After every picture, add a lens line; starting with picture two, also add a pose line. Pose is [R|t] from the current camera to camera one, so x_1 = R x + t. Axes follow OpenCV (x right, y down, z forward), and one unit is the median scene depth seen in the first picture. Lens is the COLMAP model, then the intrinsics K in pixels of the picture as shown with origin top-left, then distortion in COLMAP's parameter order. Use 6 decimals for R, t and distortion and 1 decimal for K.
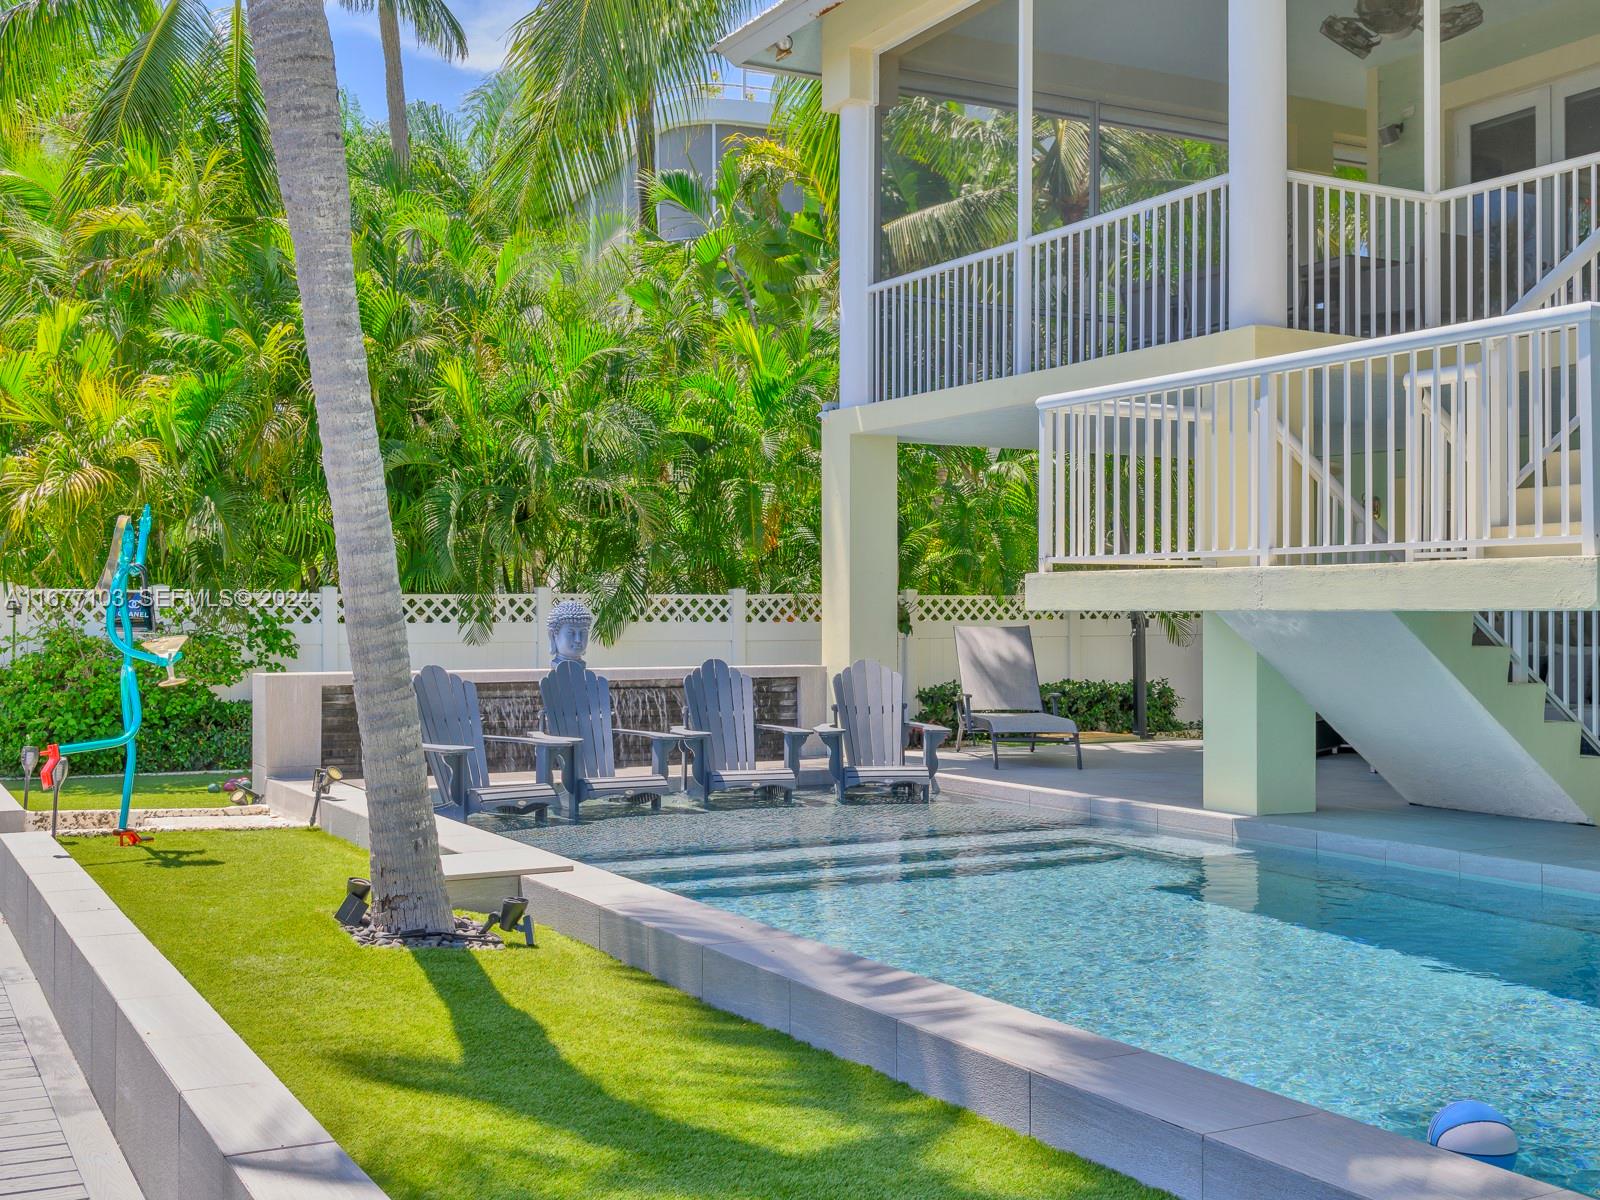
lens RADIAL K [[1783.3, 0, 800.0], [0, 1783.3, 600.0], [0, 0, 1]] dist [0.009736, 0.000201]
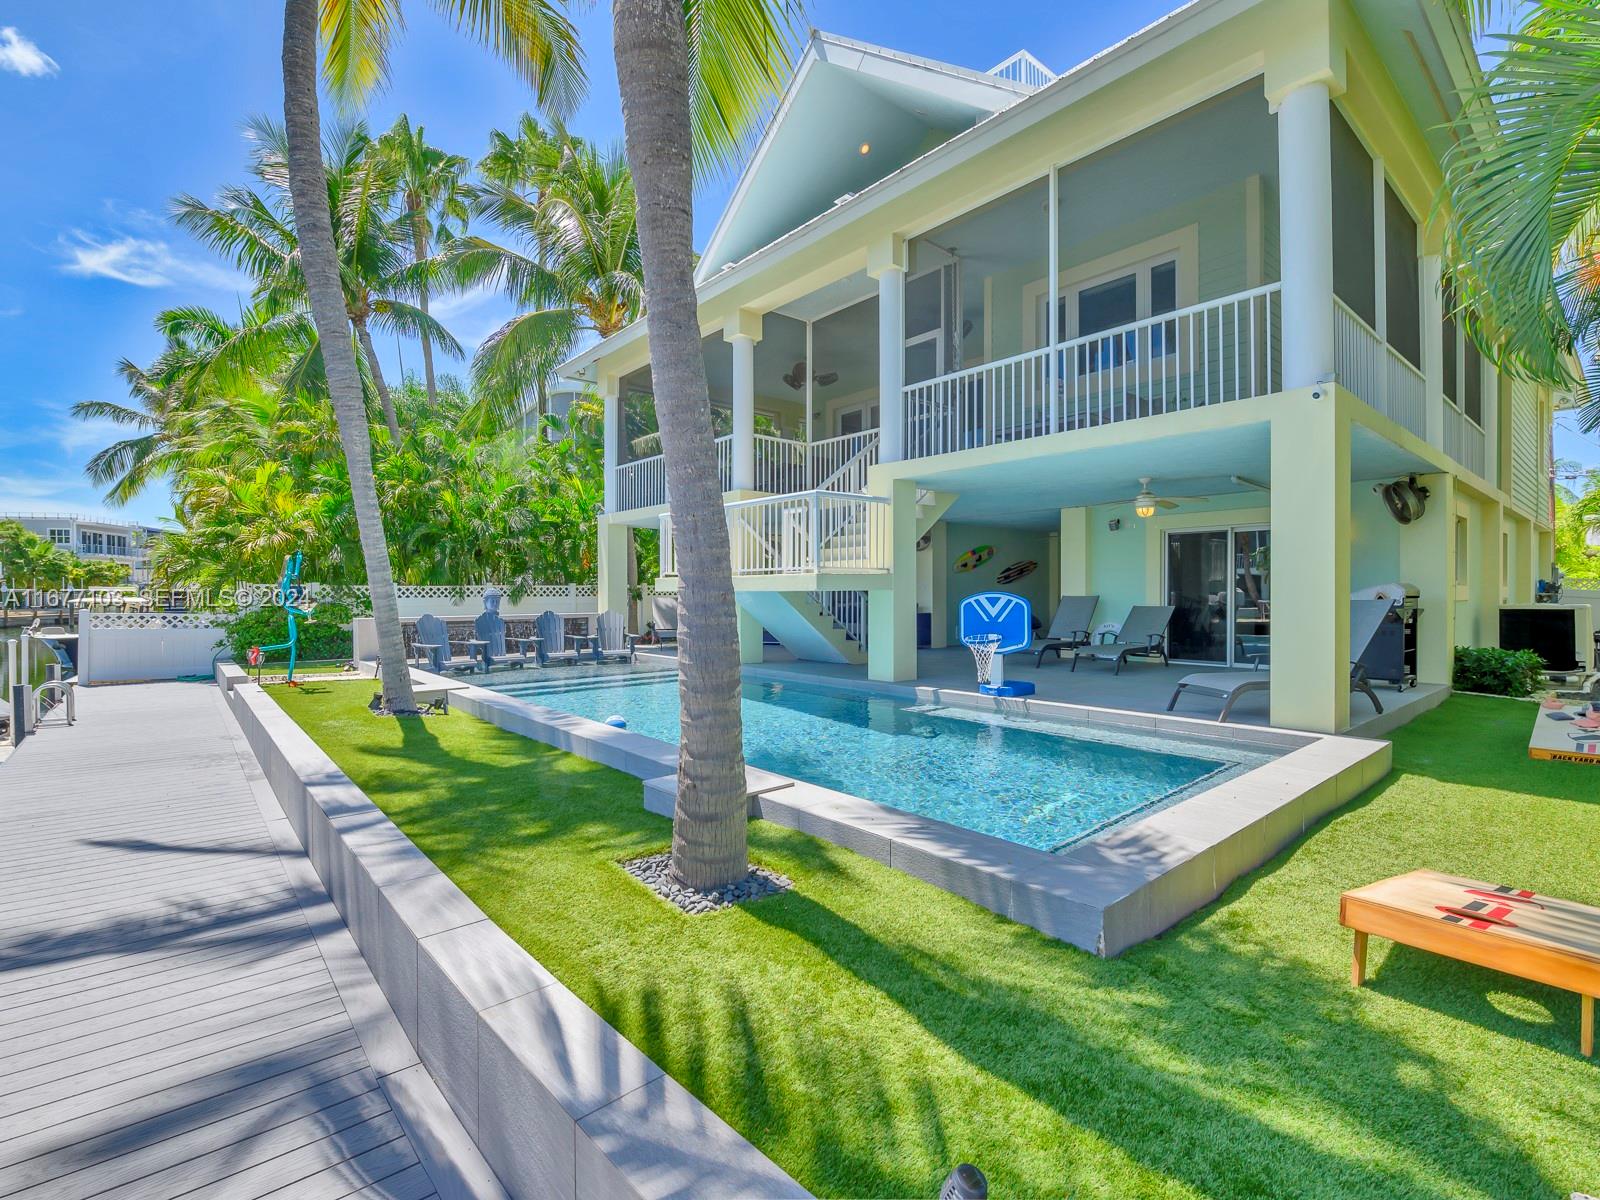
lens RADIAL K [[743.1, 0, 800.0], [0, 743.1, 600.0], [0, 0, 1]] dist [-0.001156, -0.000081]
pose [[0.977720, -0.006898, 0.209799, 0.084293], [0.003107, 0.999826, 0.018391, -0.001226], [-0.209889, -0.017329, 0.977572, -0.135826]]
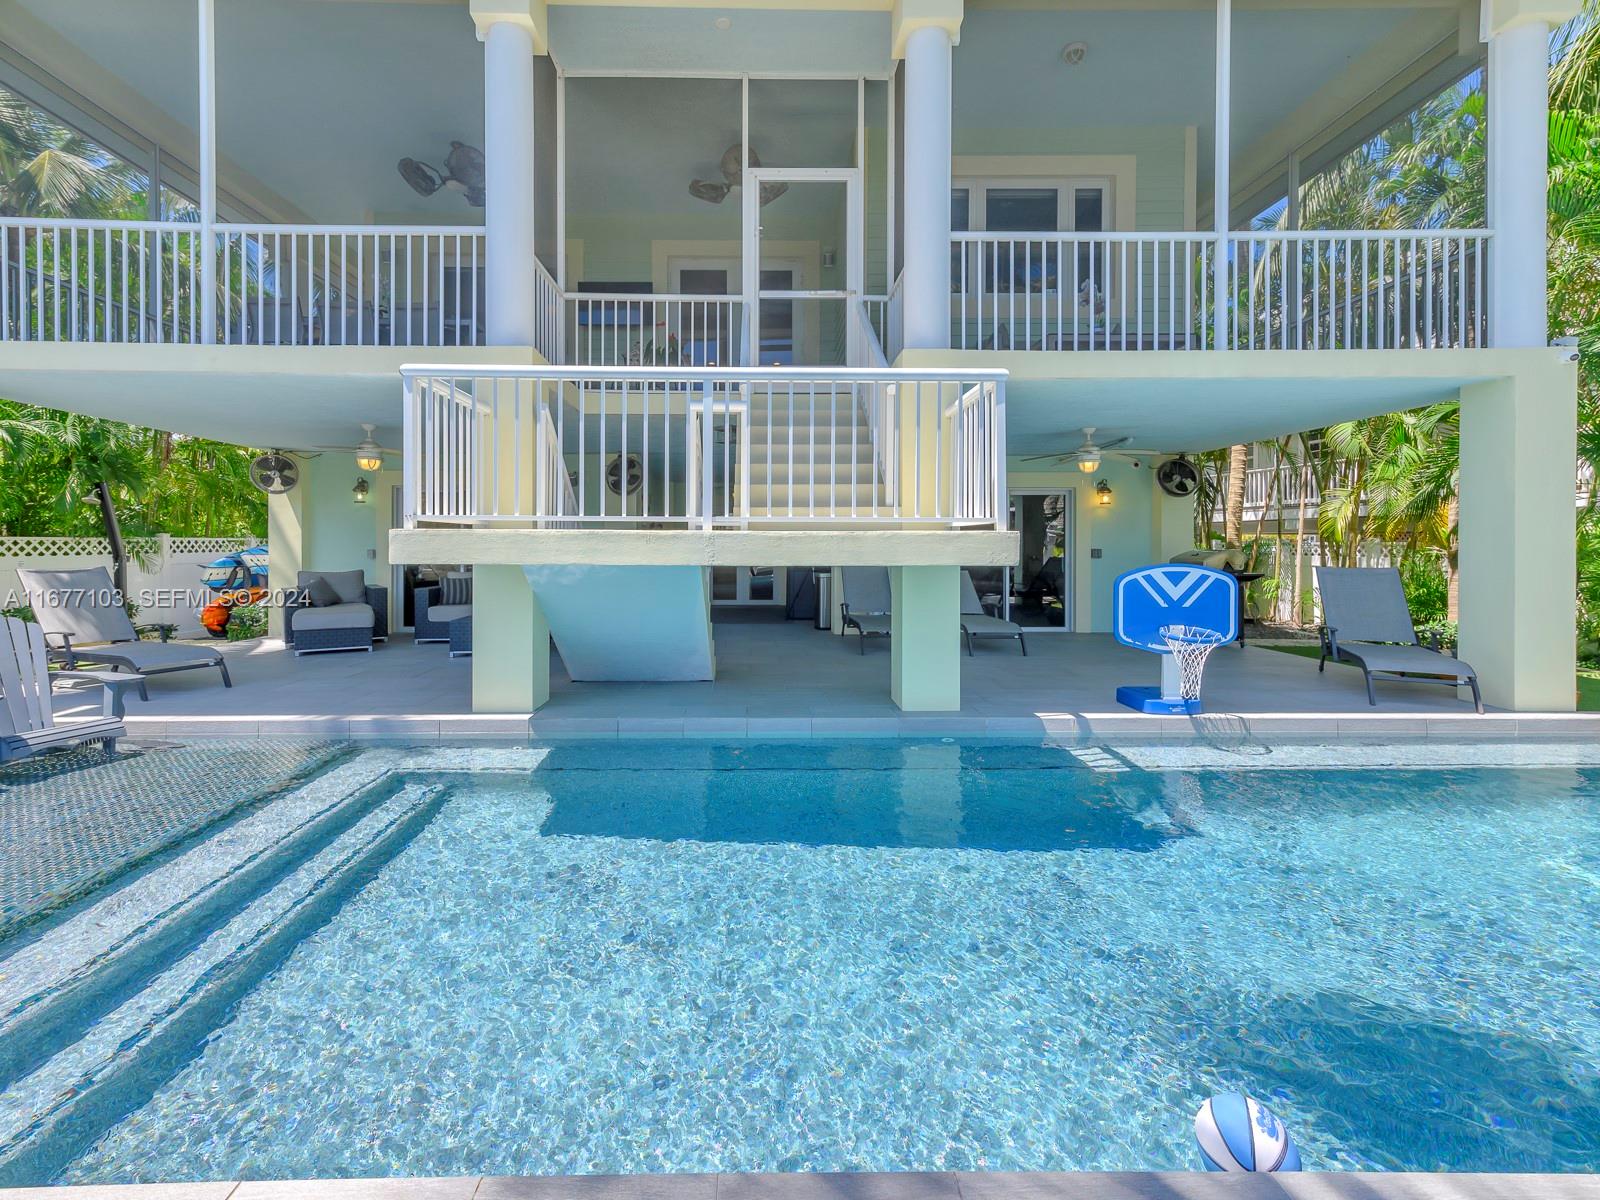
lens RADIAL K [[912.6, 0, 796.8], [0, 912.6, 569.4], [0, 0, 1]] dist [0.024880, 0.000027]
pose [[0.455809, -0.008102, 0.890041, -0.216308], [-0.004871, 0.999921, 0.011597, 0.002047], [-0.890064, -0.009621, 0.455733, 0.414823]]
